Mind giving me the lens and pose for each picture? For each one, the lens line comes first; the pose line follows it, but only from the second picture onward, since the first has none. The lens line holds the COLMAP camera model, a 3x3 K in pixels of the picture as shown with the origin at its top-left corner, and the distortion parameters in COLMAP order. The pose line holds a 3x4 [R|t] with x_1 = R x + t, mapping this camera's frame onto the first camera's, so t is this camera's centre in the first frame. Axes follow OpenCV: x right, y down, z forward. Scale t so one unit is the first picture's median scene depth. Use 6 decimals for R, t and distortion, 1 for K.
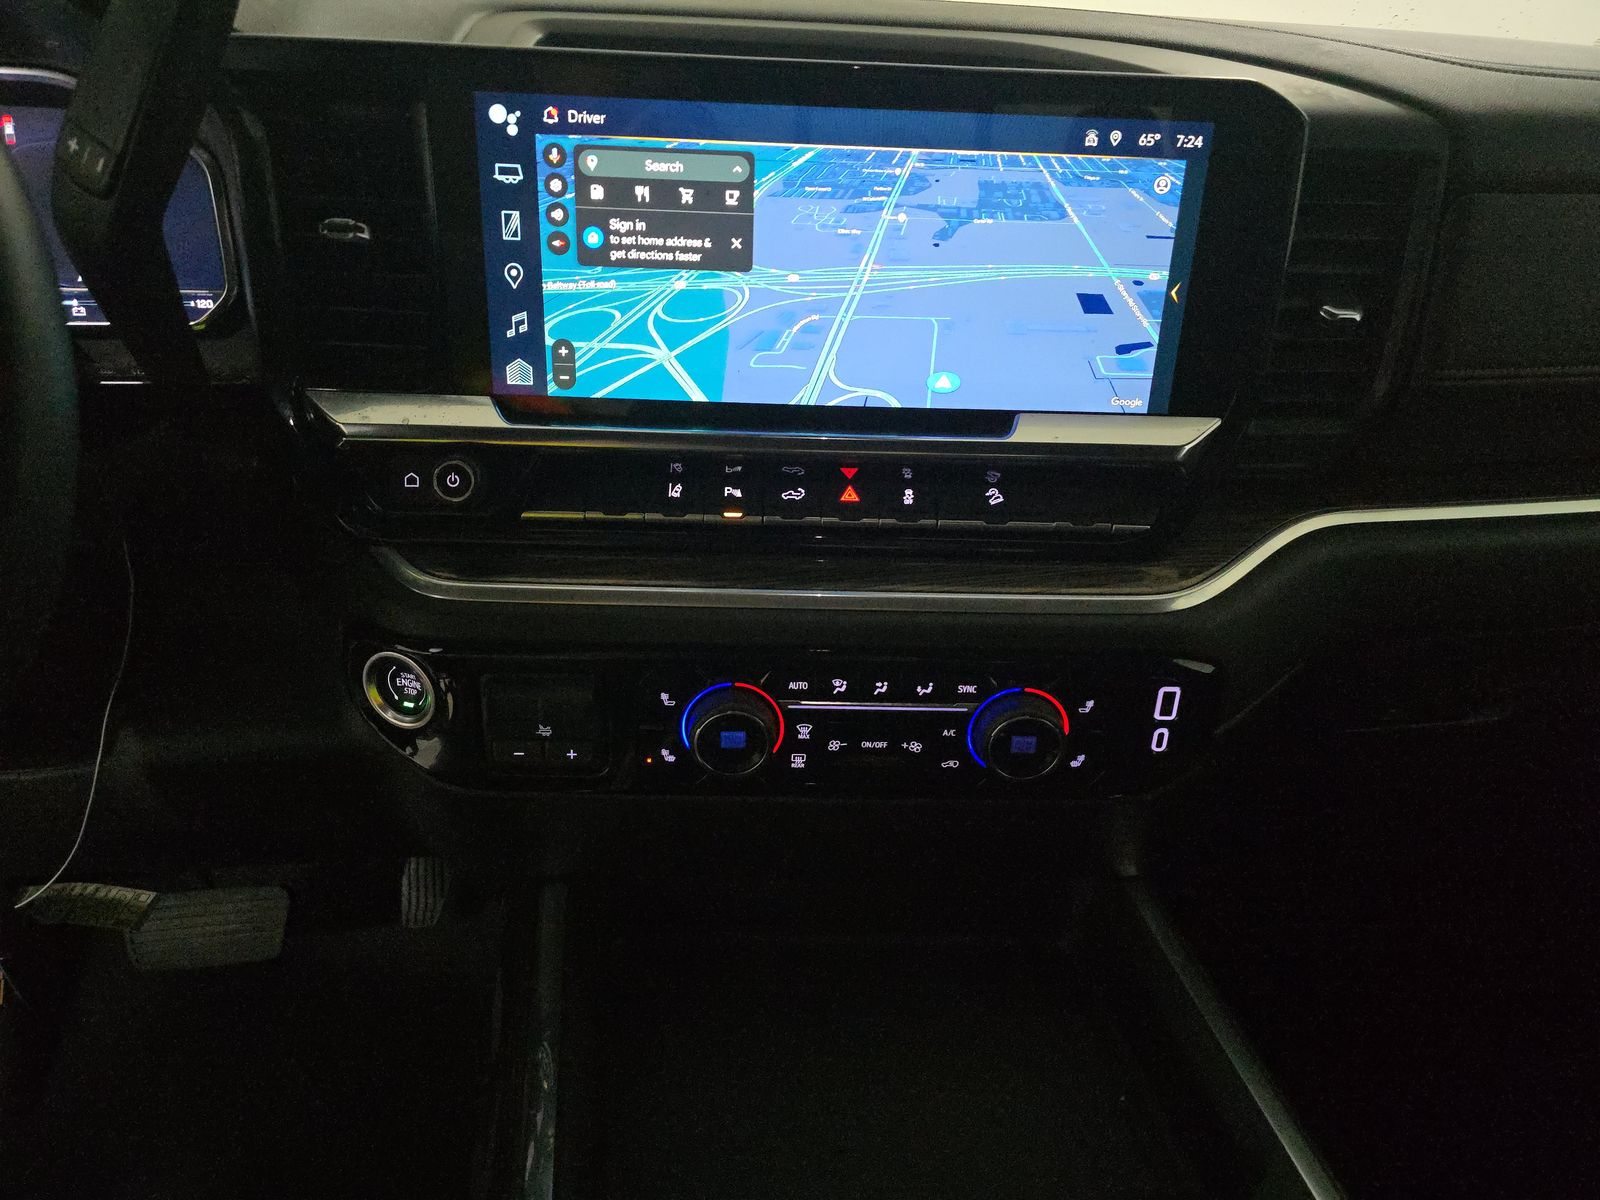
lens RADIAL K [[1068.2, 0, 804.9], [0, 1068.2, 601.9], [0, 0, 1]] dist [0.034284, -0.015728]
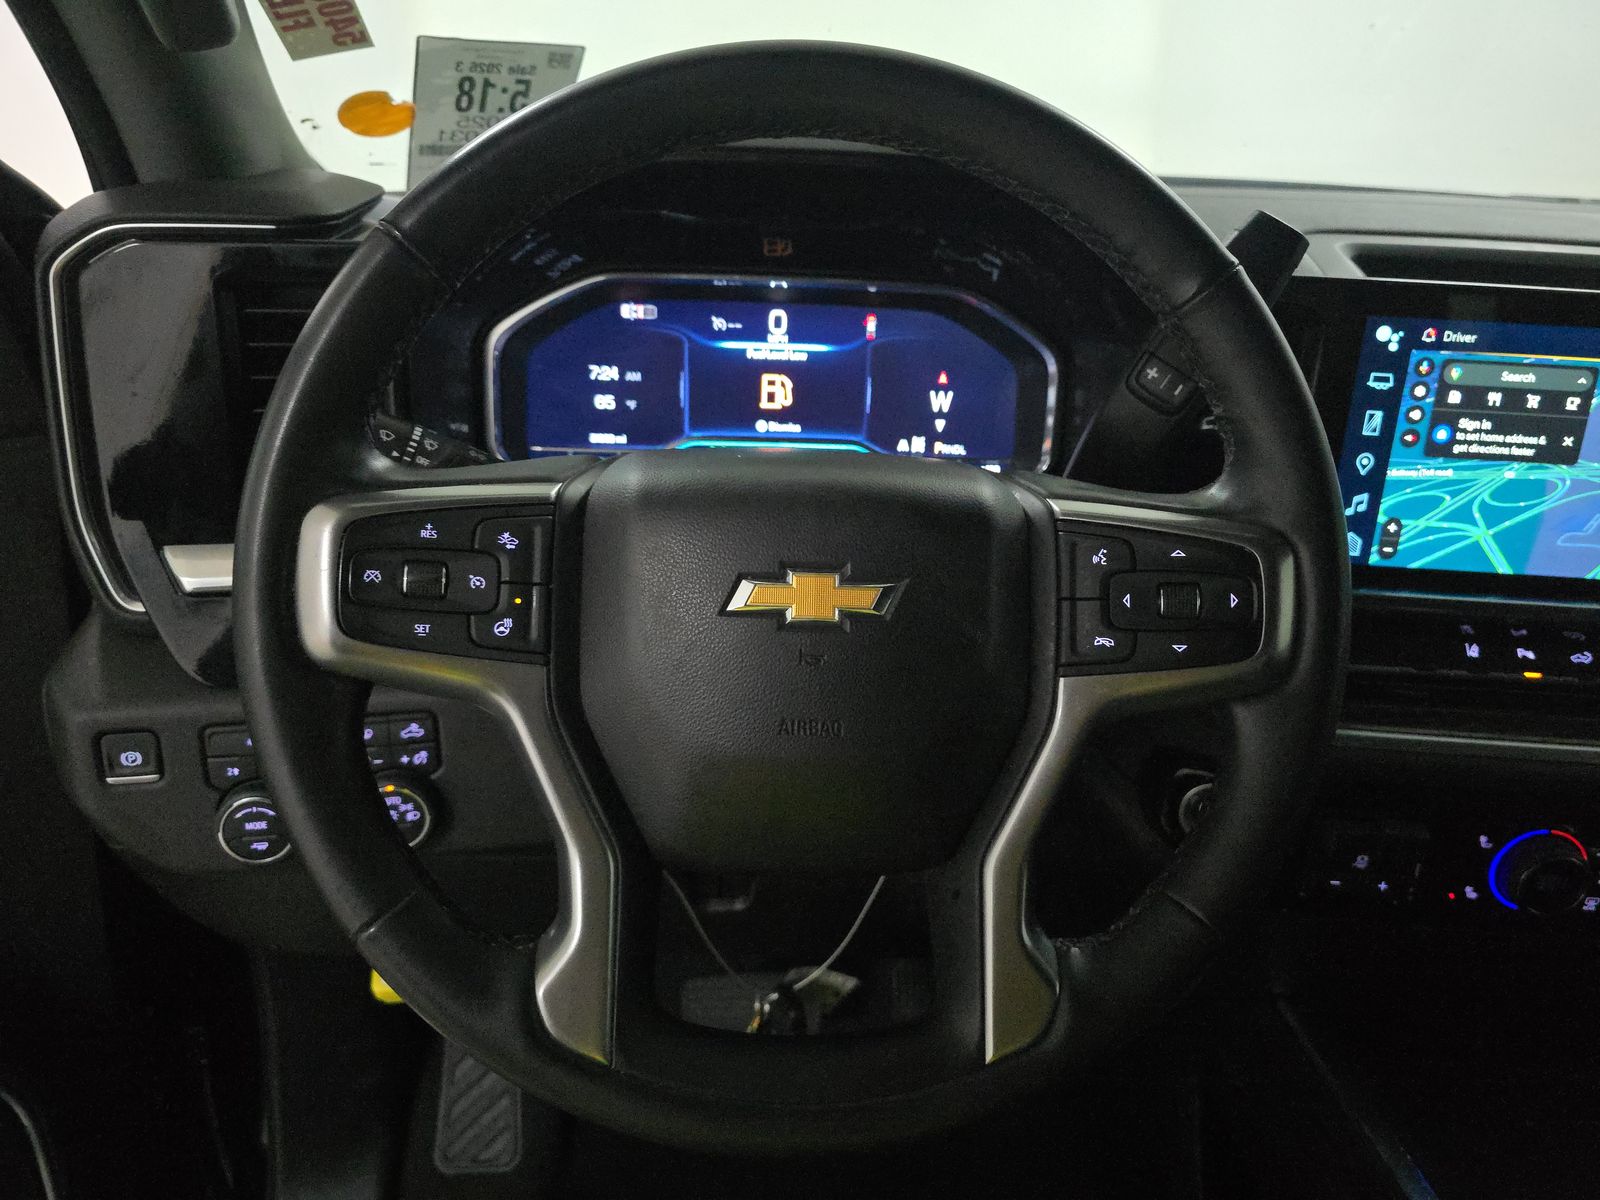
lens RADIAL K [[1068.2, 0, 795.7], [0, 1068.2, 604.0], [0, 0, 1]] dist [0.034284, -0.015728]
pose [[0.998327, 0.035206, -0.045876, -0.830282], [-0.039834, 0.993756, -0.104222, -0.007020], [0.041920, 0.105875, 0.993495, -0.169503]]
